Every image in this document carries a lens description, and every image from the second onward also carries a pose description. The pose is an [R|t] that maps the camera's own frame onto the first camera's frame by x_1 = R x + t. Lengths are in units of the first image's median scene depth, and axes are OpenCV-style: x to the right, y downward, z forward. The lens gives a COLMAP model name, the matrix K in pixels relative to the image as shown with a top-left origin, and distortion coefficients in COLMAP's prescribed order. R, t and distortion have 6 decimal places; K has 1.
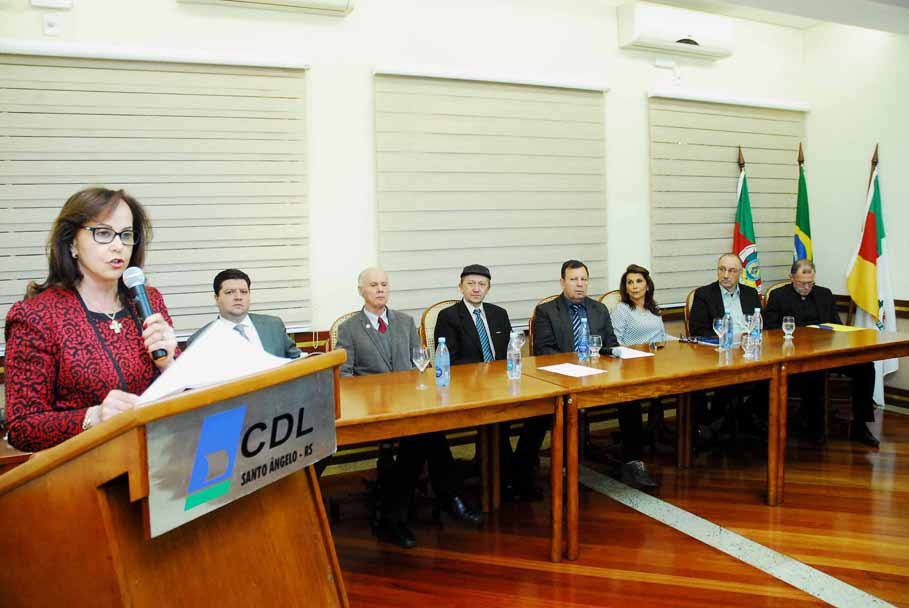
lens RADIAL K [[746.9, 0, 454.5], [0, 746.9, 304.0], [0, 0, 1]] dist [-0.148171, -0.000180]
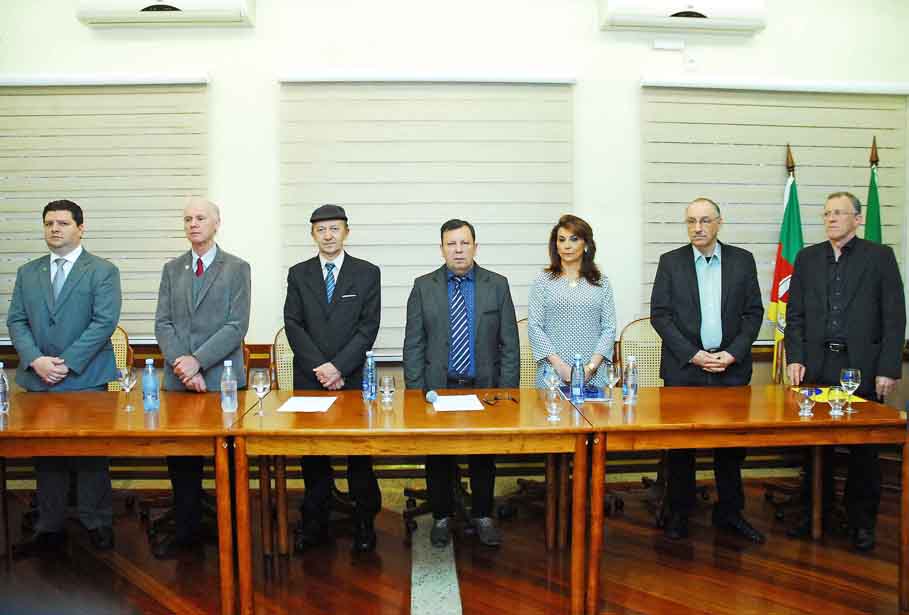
lens RADIAL K [[737.7, 0, 454.5], [0, 737.7, 307.5], [0, 0, 1]] dist [-0.127419, 0.003196]
pose [[0.920685, 0.052035, -0.386823, 0.457185], [-0.056874, 0.998381, -0.001065, -0.027480], [0.386142, 0.022980, 0.922153, 0.201925]]
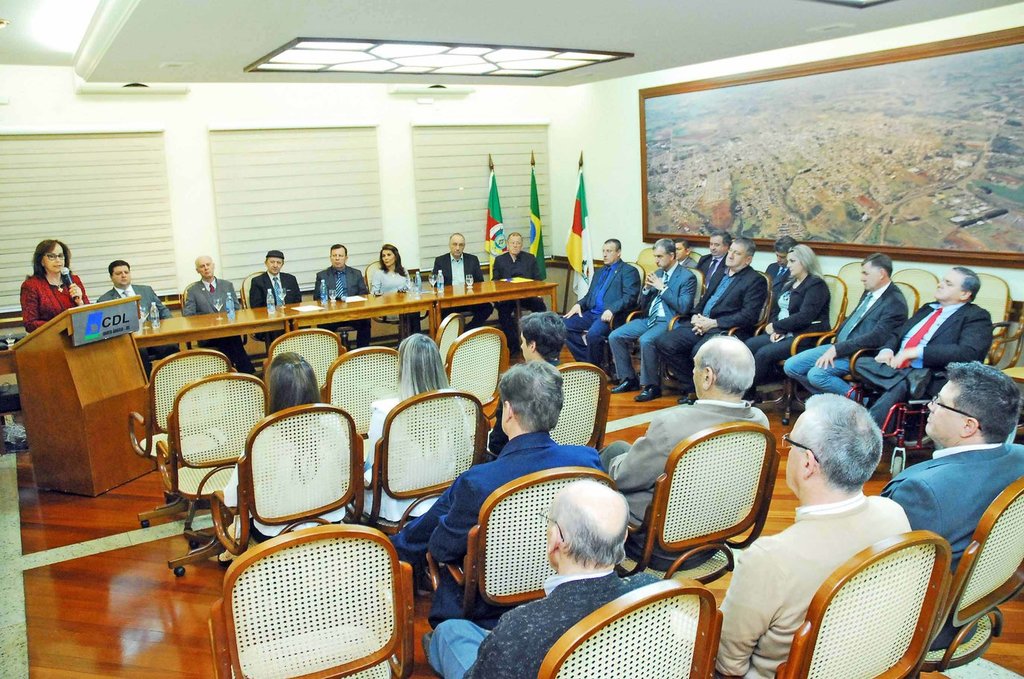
lens RADIAL K [[828.7, 0, 510.7], [0, 828.7, 310.7], [0, 0, 1]] dist [-0.127456, -0.000058]
pose [[0.994261, -0.039744, 0.099323, 0.325803], [0.034564, 0.997978, 0.053339, 0.002661], [-0.101242, -0.049599, 0.993625, -0.761716]]
